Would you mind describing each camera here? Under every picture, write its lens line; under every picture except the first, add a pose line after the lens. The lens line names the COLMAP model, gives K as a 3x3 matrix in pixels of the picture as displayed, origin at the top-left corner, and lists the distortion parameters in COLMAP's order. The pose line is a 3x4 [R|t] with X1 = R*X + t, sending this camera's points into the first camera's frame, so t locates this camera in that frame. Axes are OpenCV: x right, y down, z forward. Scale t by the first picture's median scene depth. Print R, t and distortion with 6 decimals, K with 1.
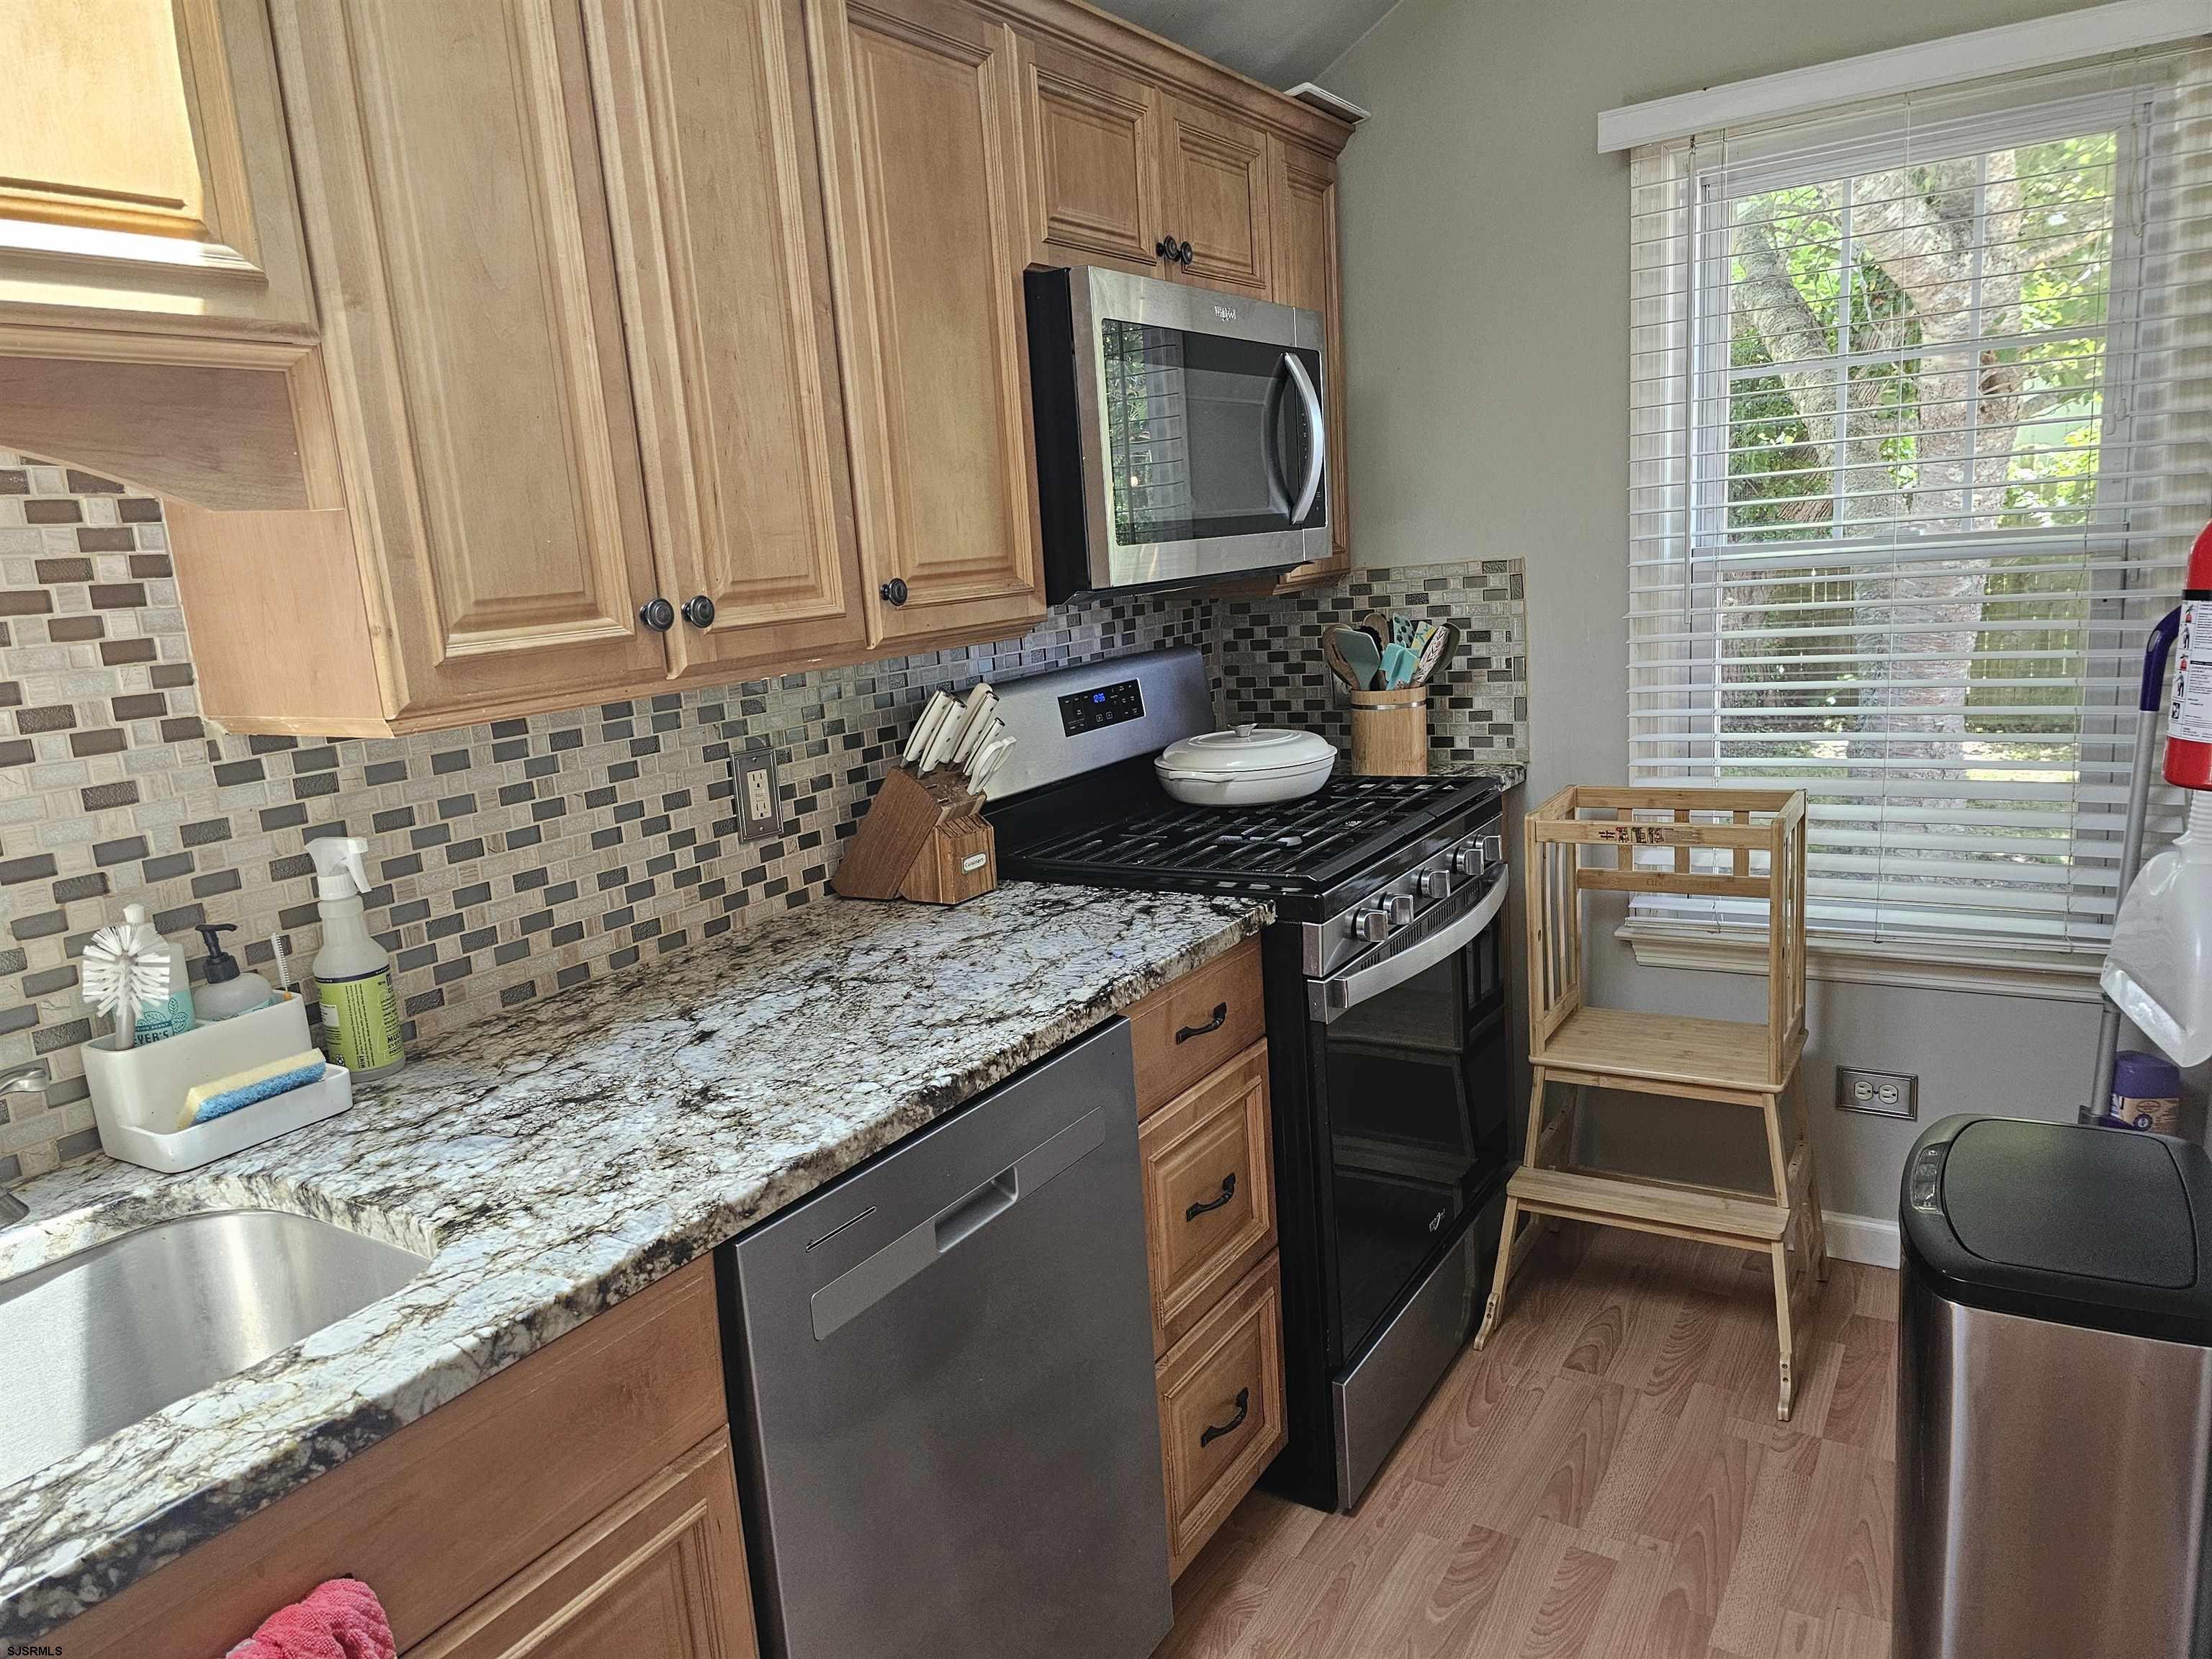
lens RADIAL K [[1506.8, 0, 1095.2], [0, 1506.8, 846.8], [0, 0, 1]] dist [0.004982, 0.000217]
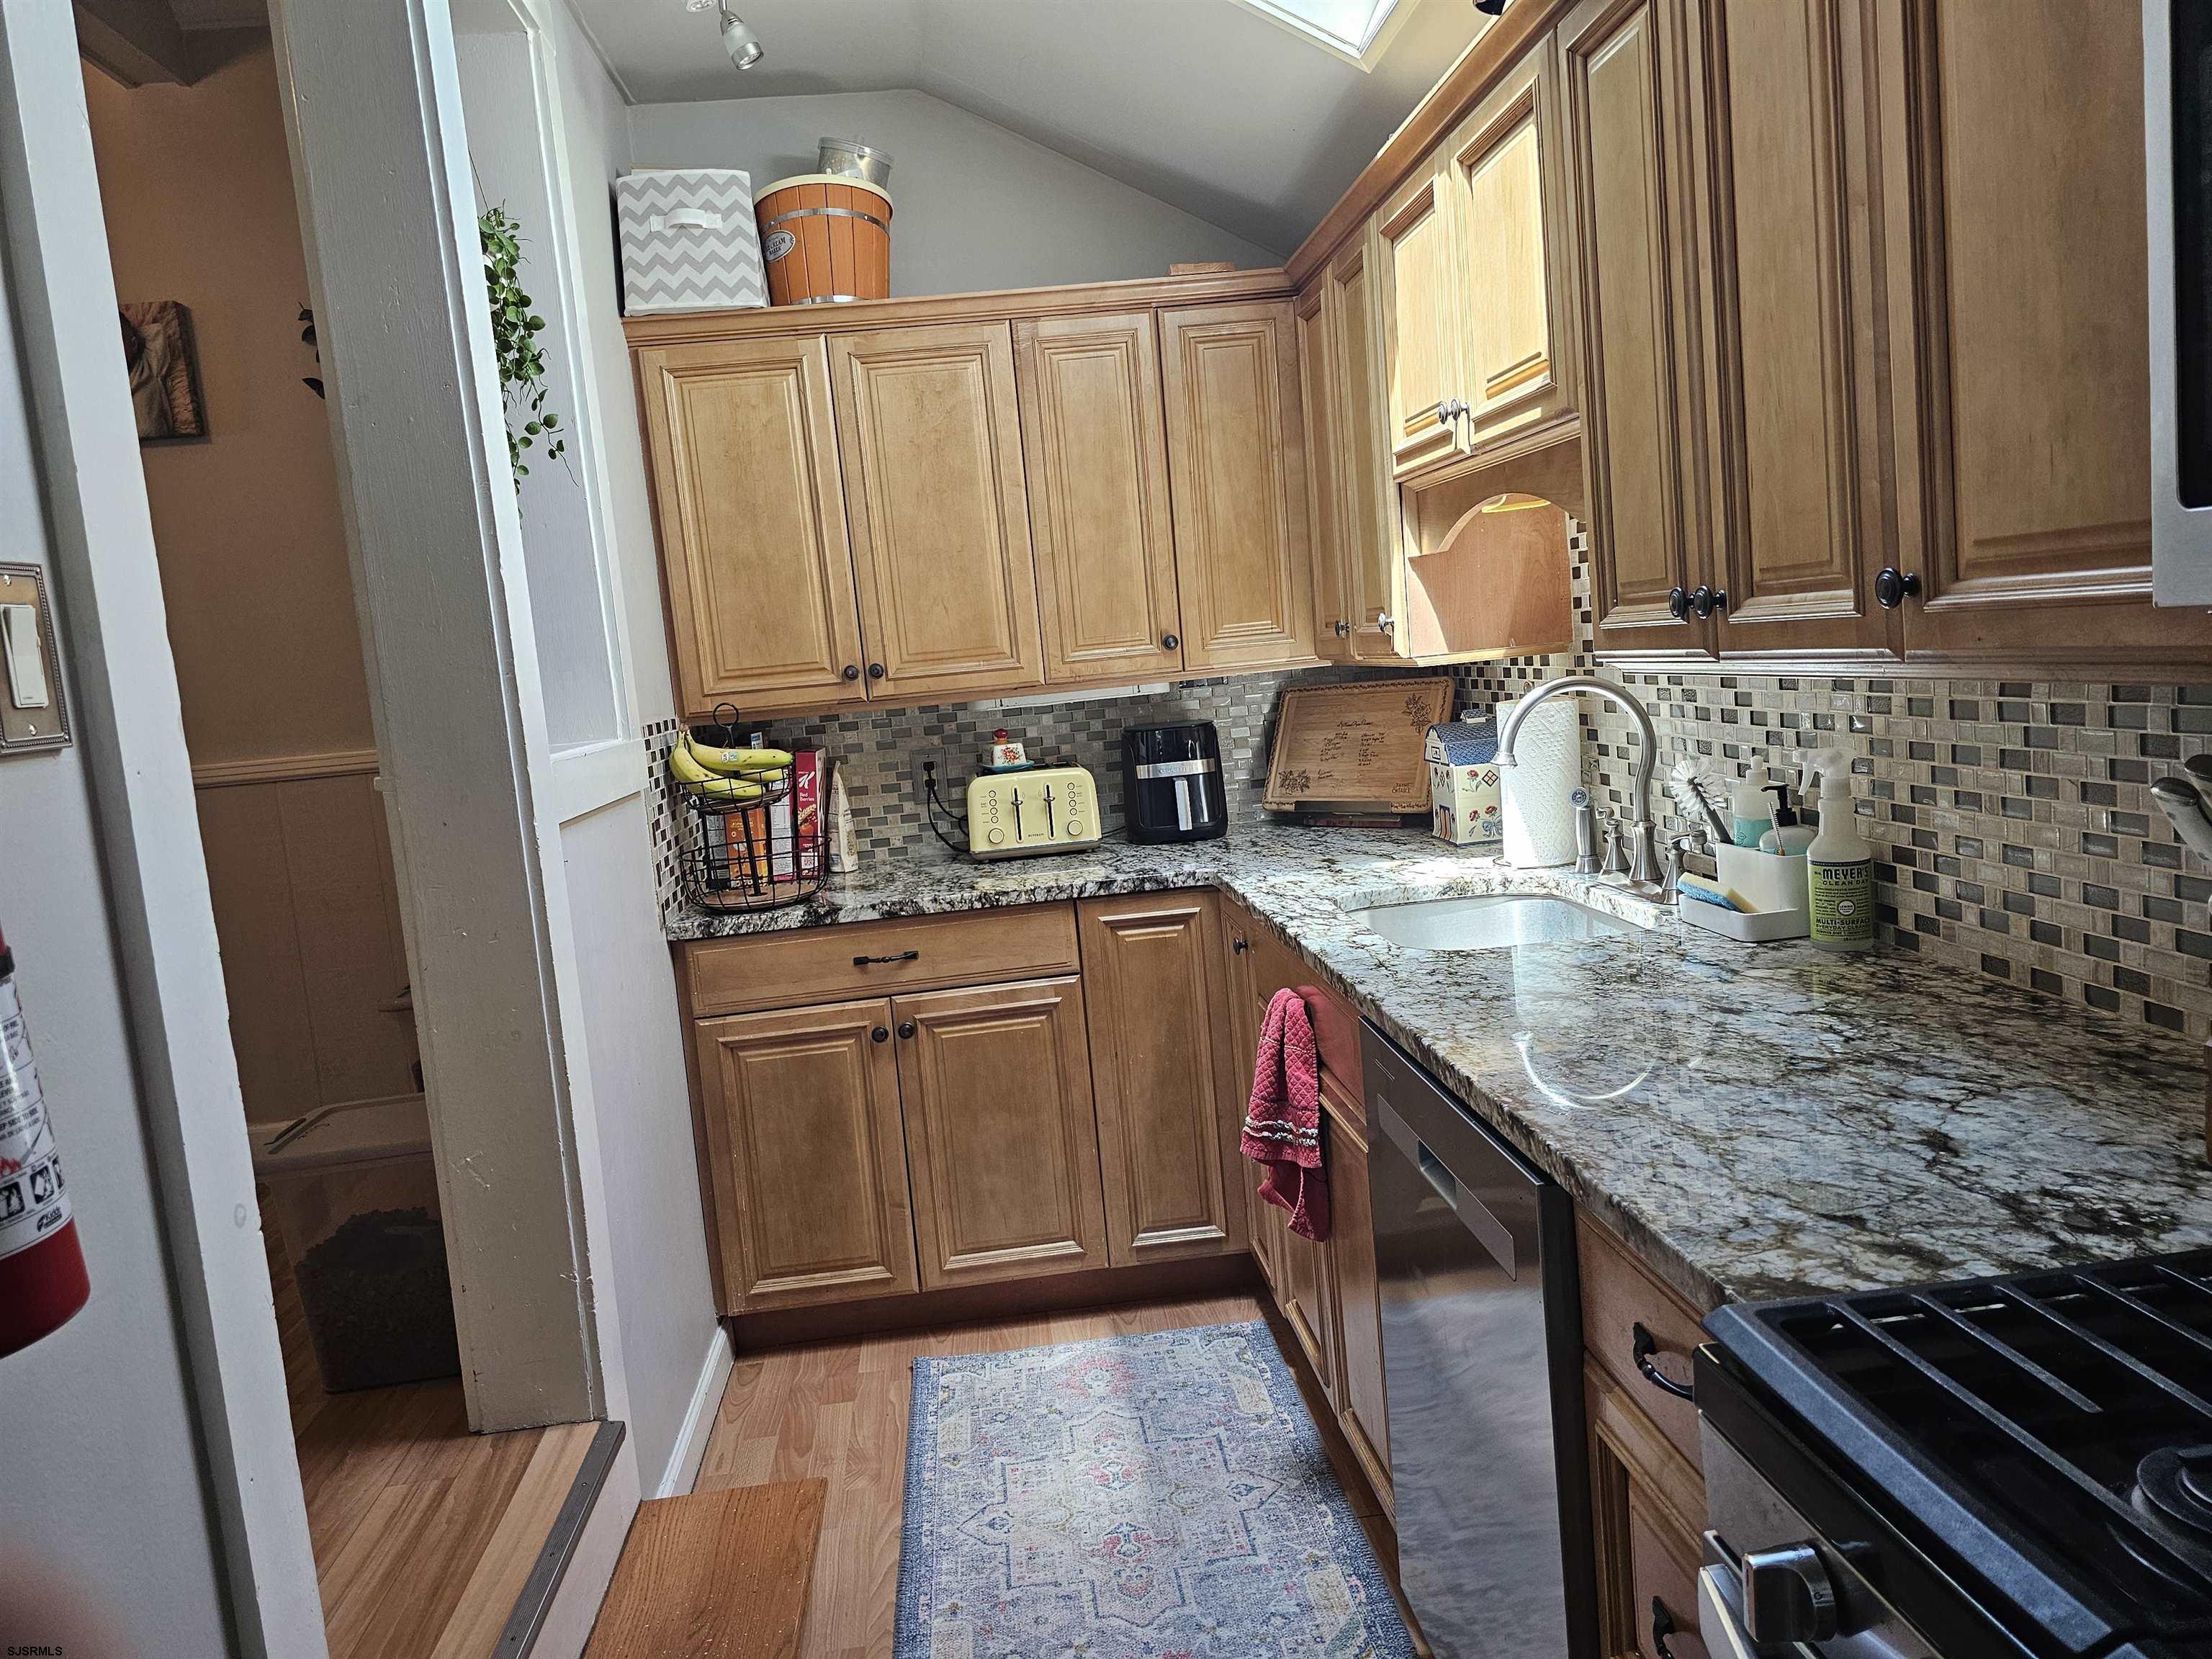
lens RADIAL K [[1506.8, 0, 1098.7], [0, 1506.8, 815.8], [0, 0, 1]] dist [0.004982, 0.000217]
pose [[-0.786461, 0.213500, -0.579567, 0.556847], [0.029734, 0.950356, 0.309742, -0.286244], [0.616924, 0.226367, -0.753766, 1.282450]]
